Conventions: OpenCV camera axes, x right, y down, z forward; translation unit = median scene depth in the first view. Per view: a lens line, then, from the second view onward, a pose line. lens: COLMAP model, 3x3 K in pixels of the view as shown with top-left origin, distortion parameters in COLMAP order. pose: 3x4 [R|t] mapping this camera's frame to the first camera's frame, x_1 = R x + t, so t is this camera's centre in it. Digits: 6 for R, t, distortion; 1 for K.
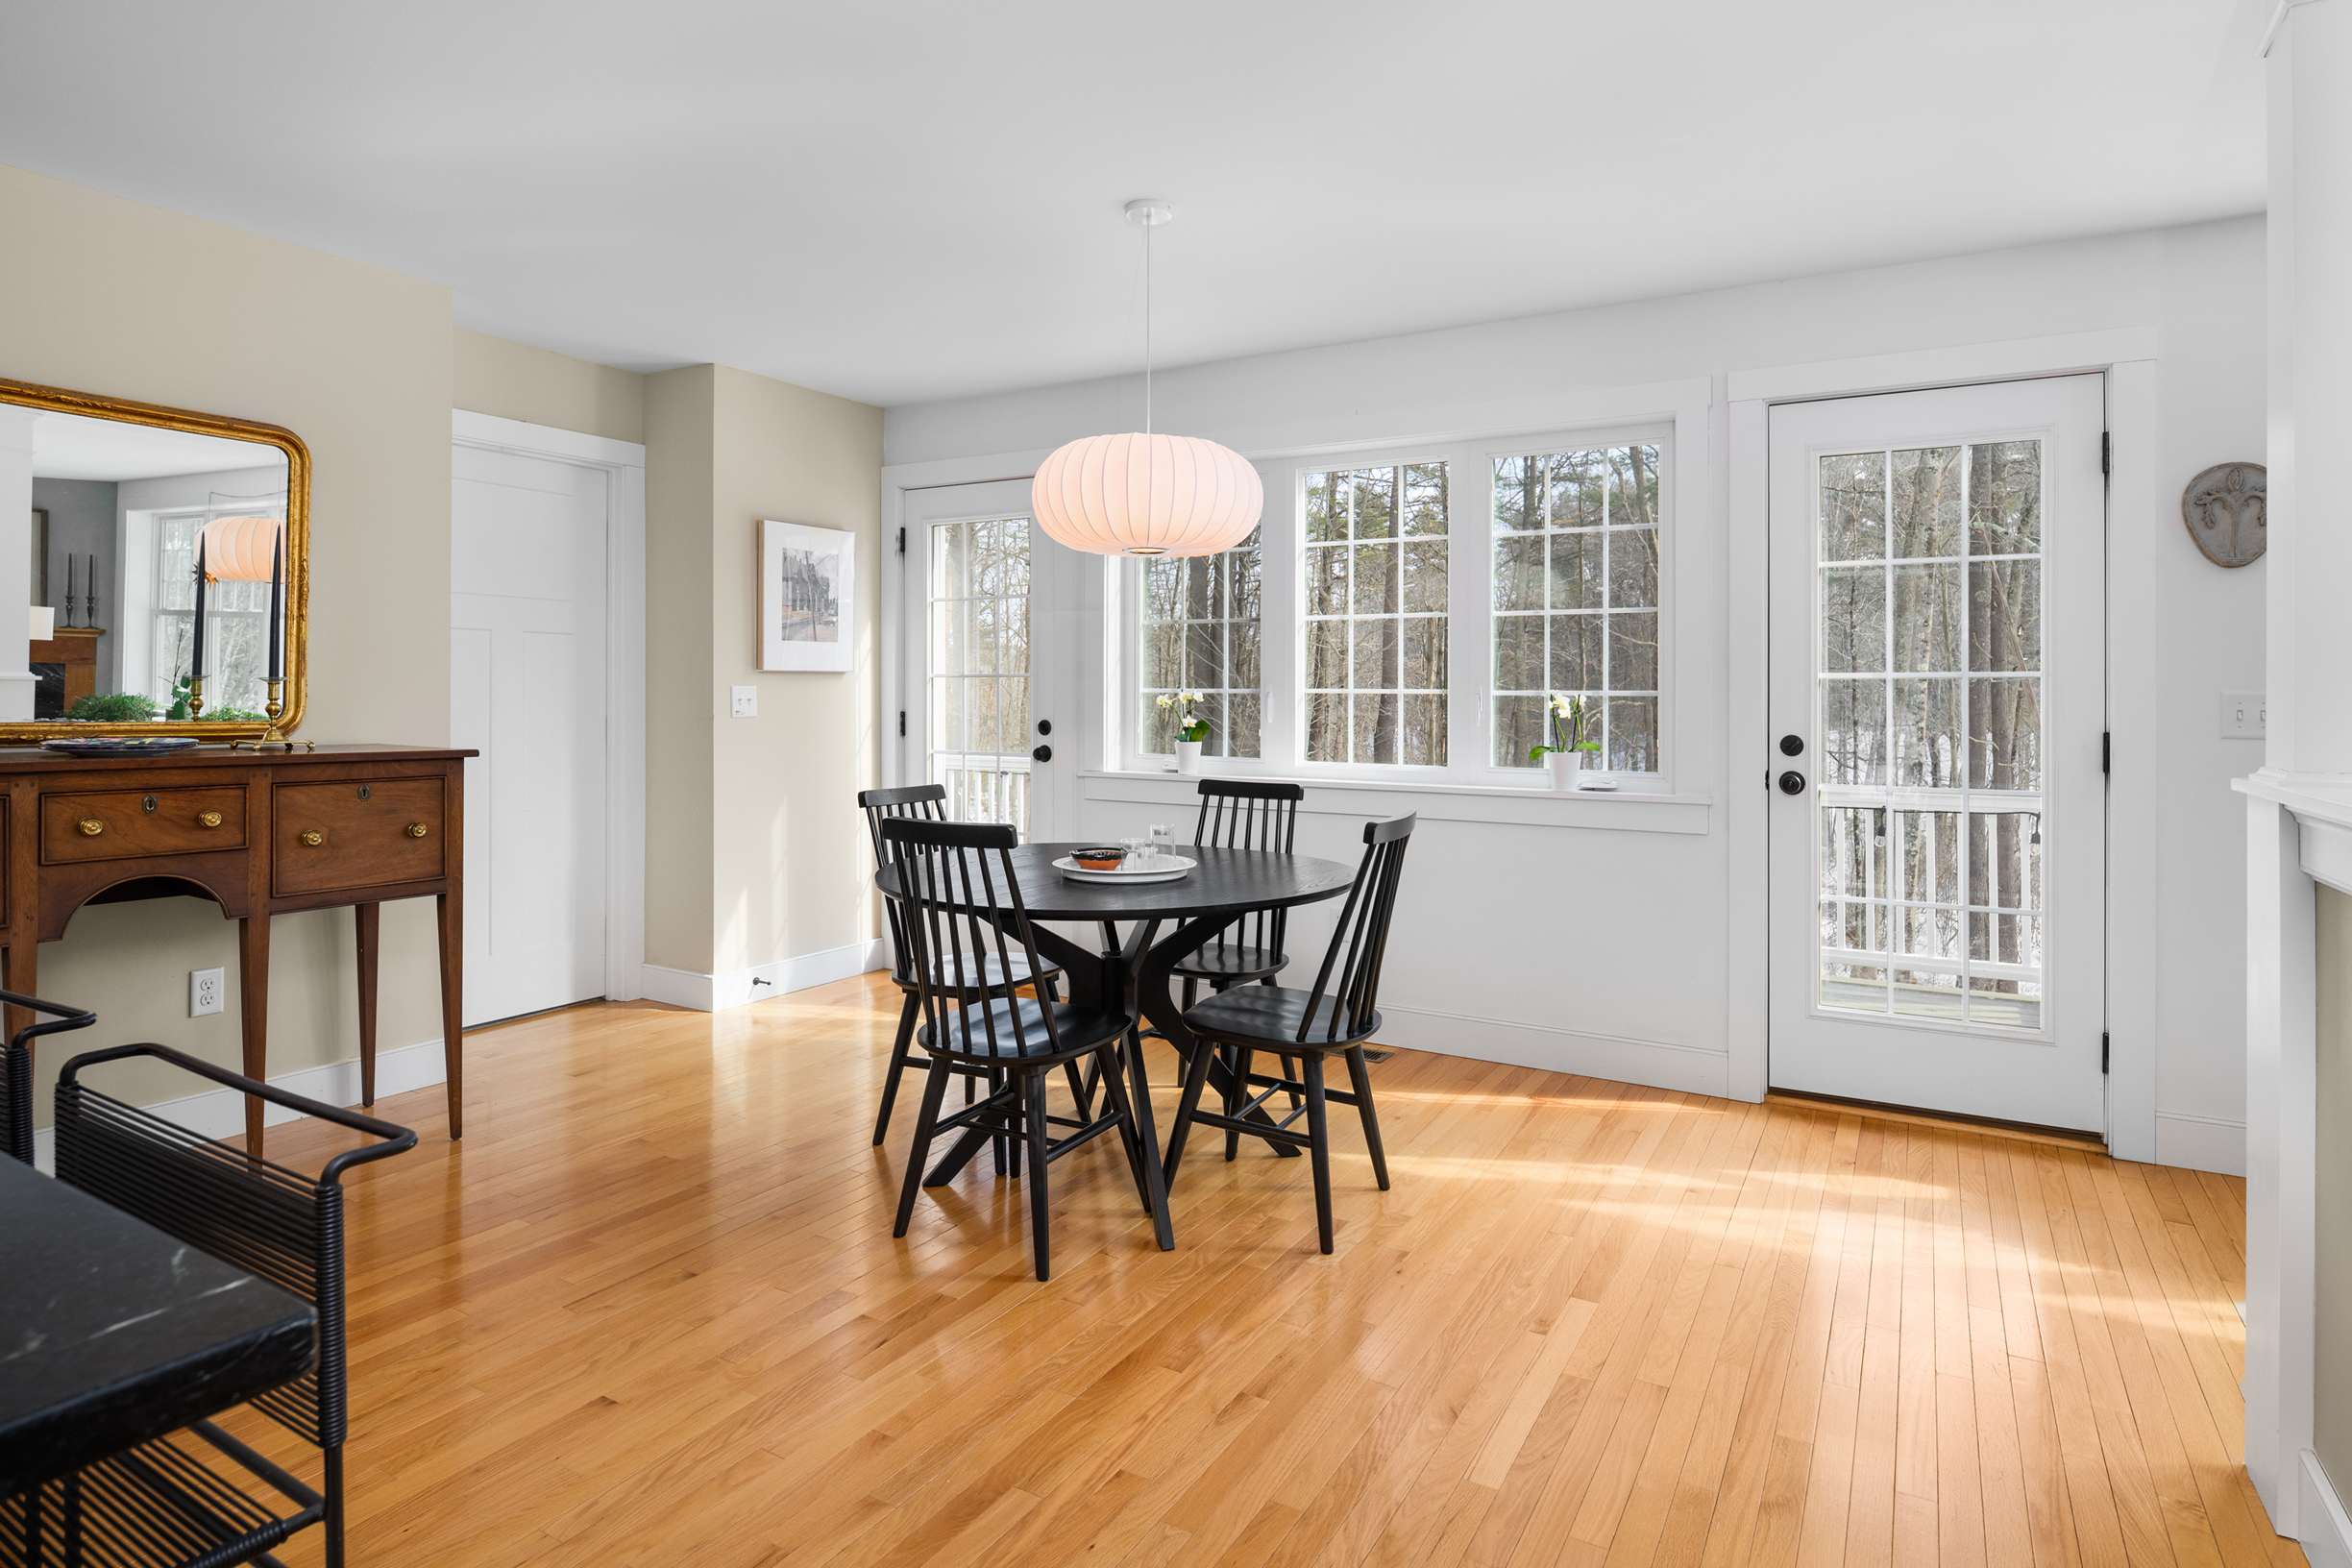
lens RADIAL K [[1275.8, 0, 1173.0], [0, 1275.8, 691.6], [0, 0, 1]] dist [-0.003901, -0.002148]
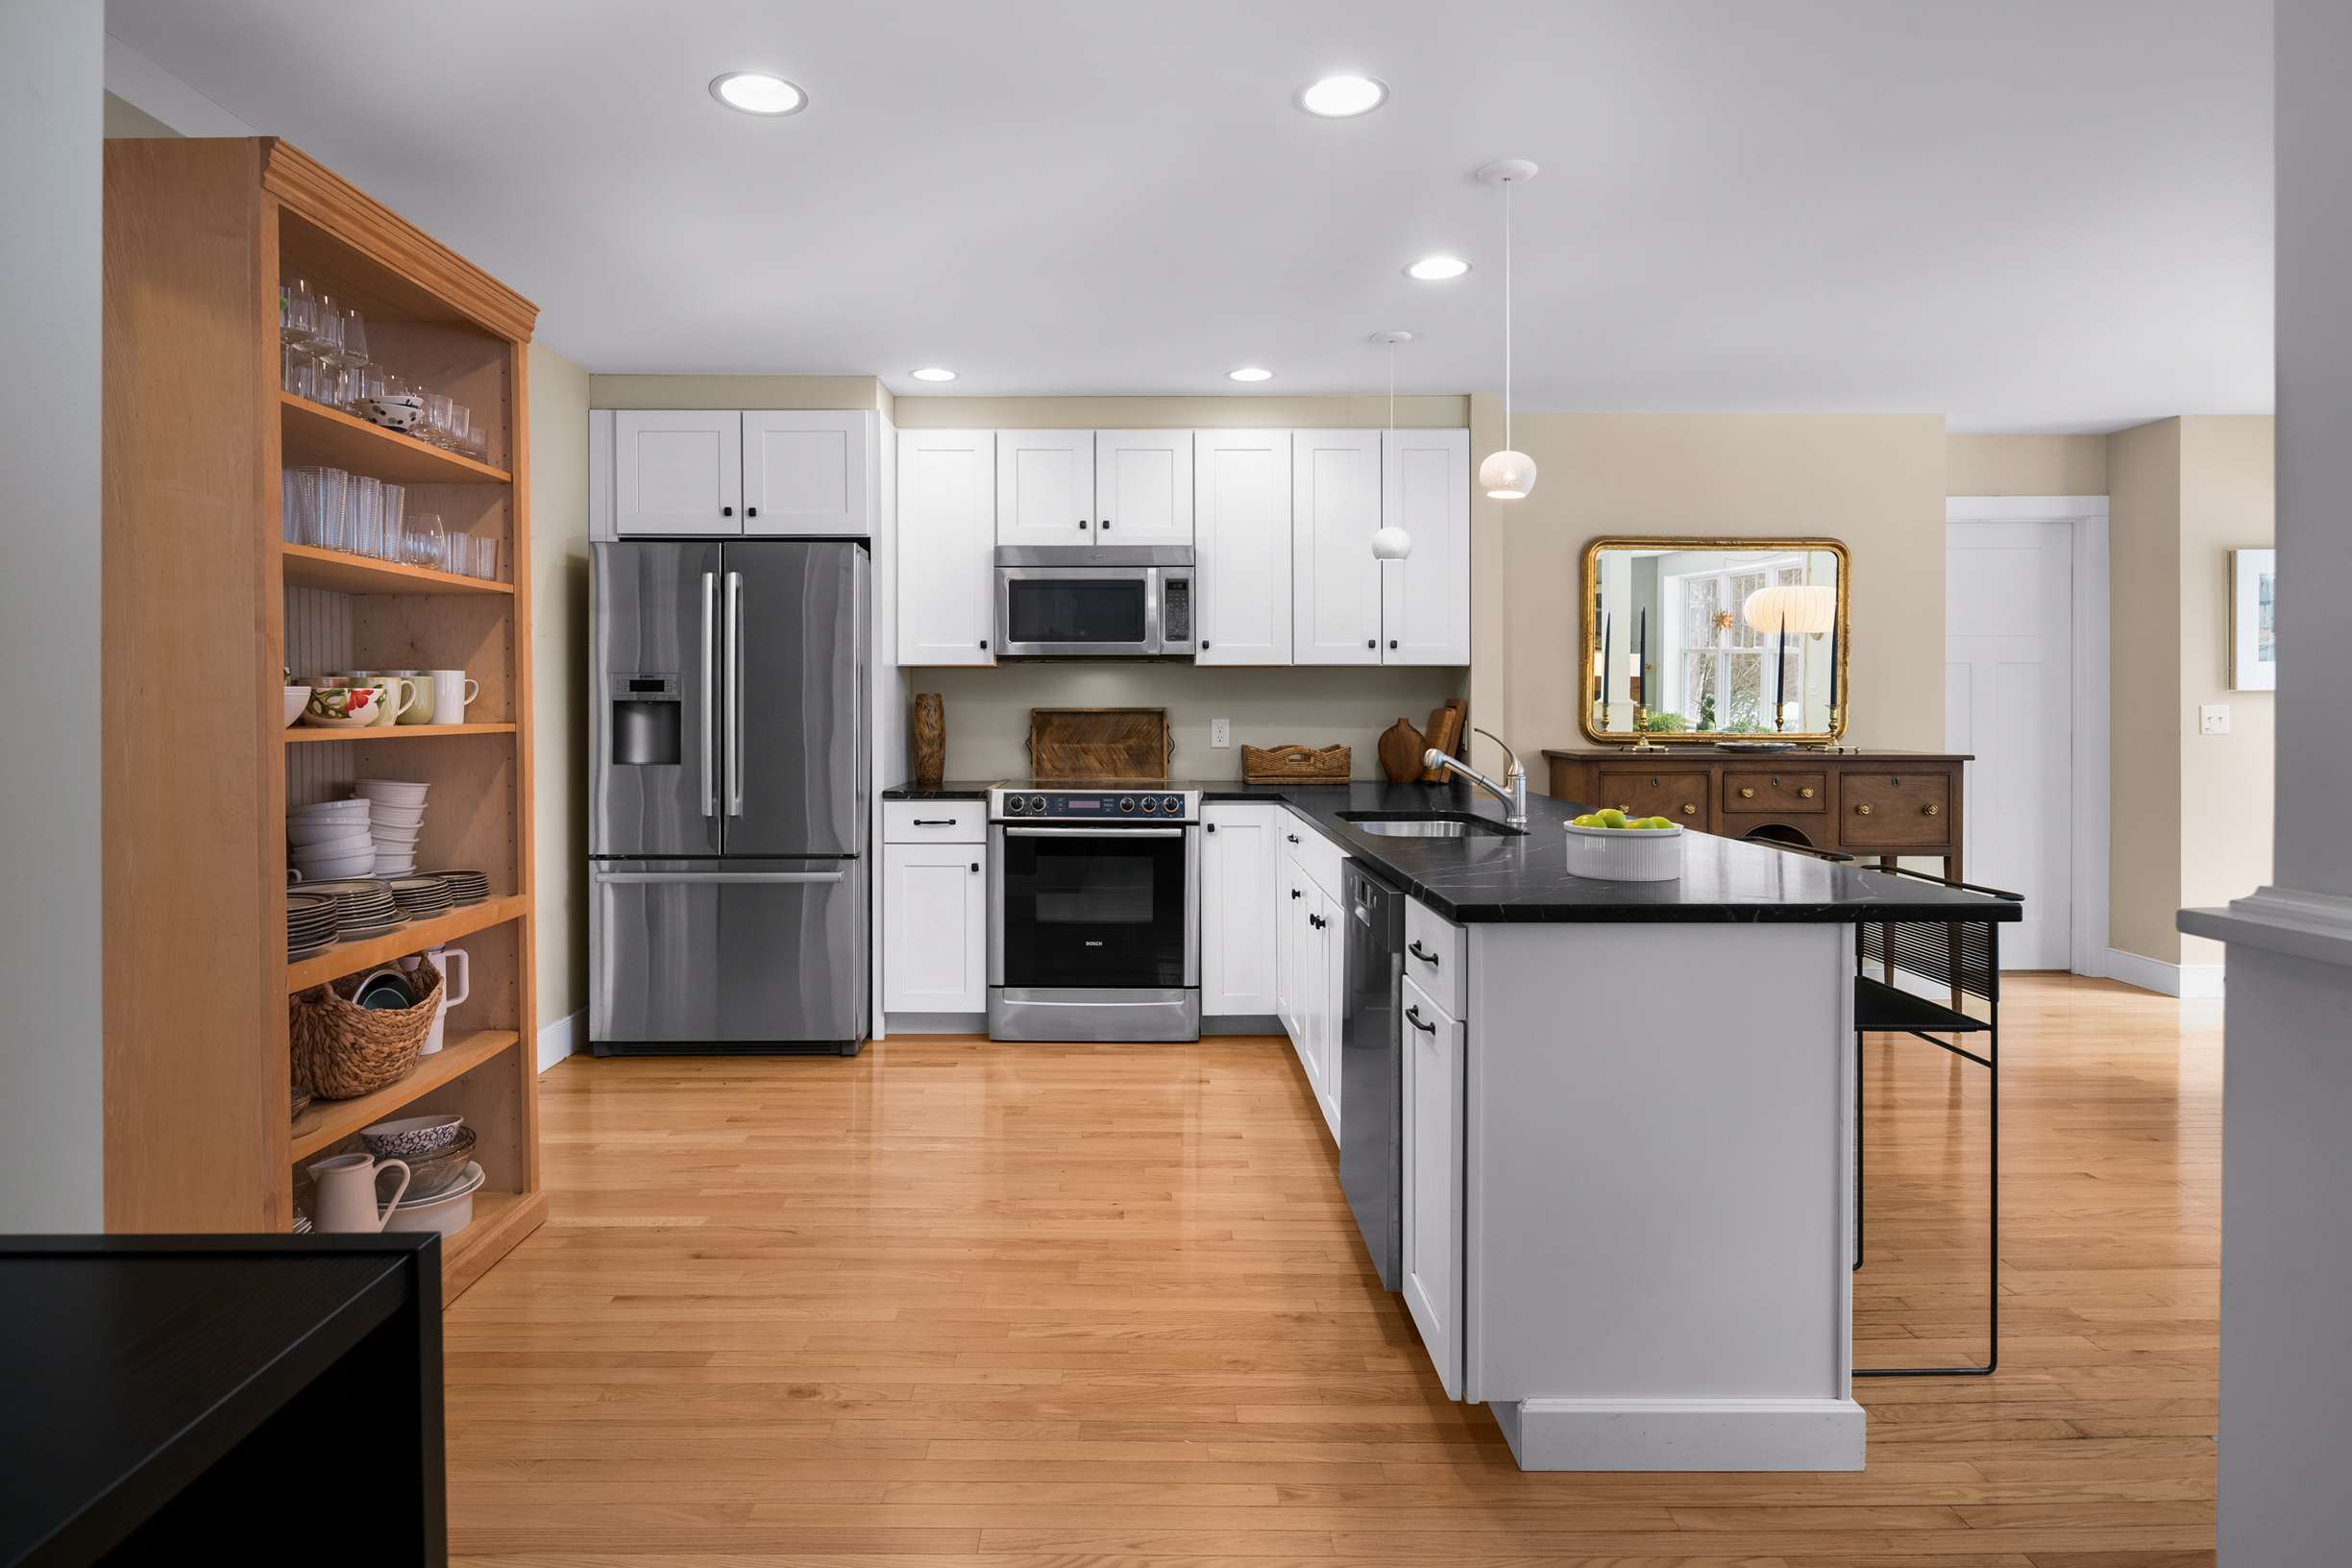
lens RADIAL K [[1282.3, 0, 1162.8], [0, 1282.3, 722.0], [0, 0, 1]] dist [0.001345, -0.001295]
pose [[0.521180, 0.003028, -0.853441, 0.193032], [0.008088, 0.999931, 0.008487, -0.009868], [0.853408, -0.011326, 0.521120, -0.498790]]
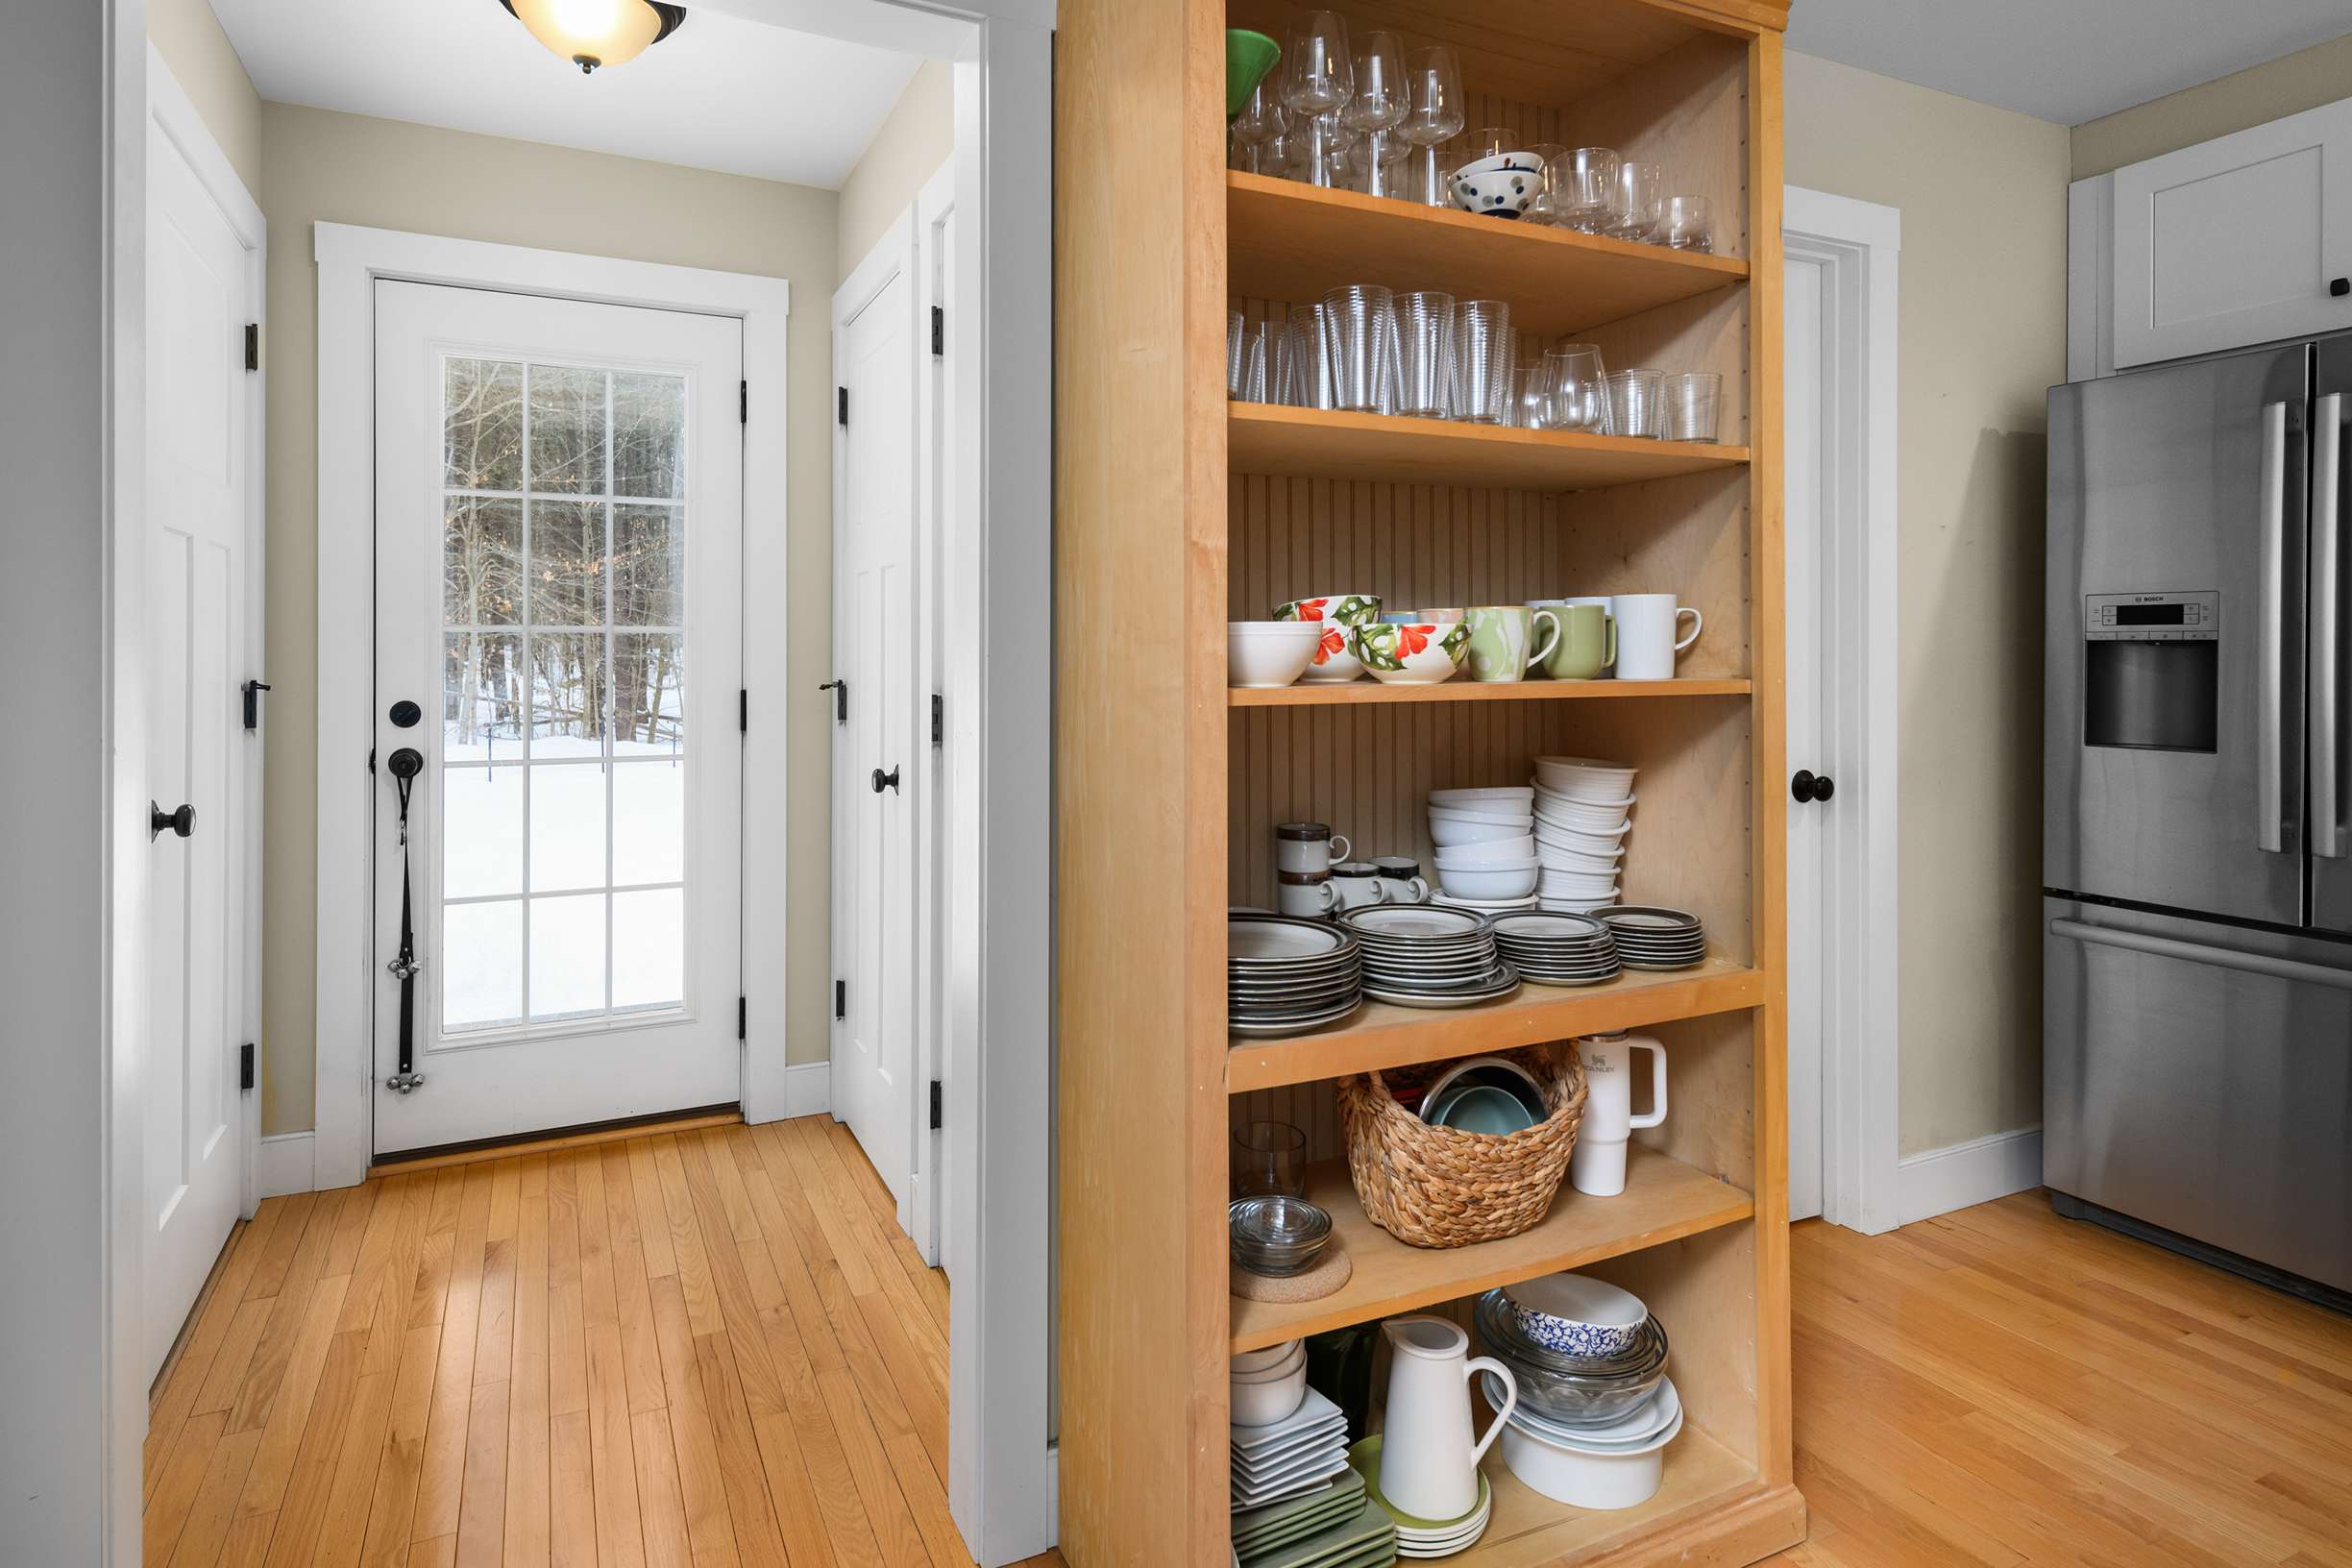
lens RADIAL K [[1304.7, 0, 1143.0], [0, 1304.7, 655.9], [0, 0, 1]] dist [0.005492, -0.000689]
pose [[-0.562961, -0.002705, -0.826479, -0.218620], [0.000288, 0.999994, -0.003469, -0.012945], [0.826483, -0.002191, -0.562957, -0.320569]]
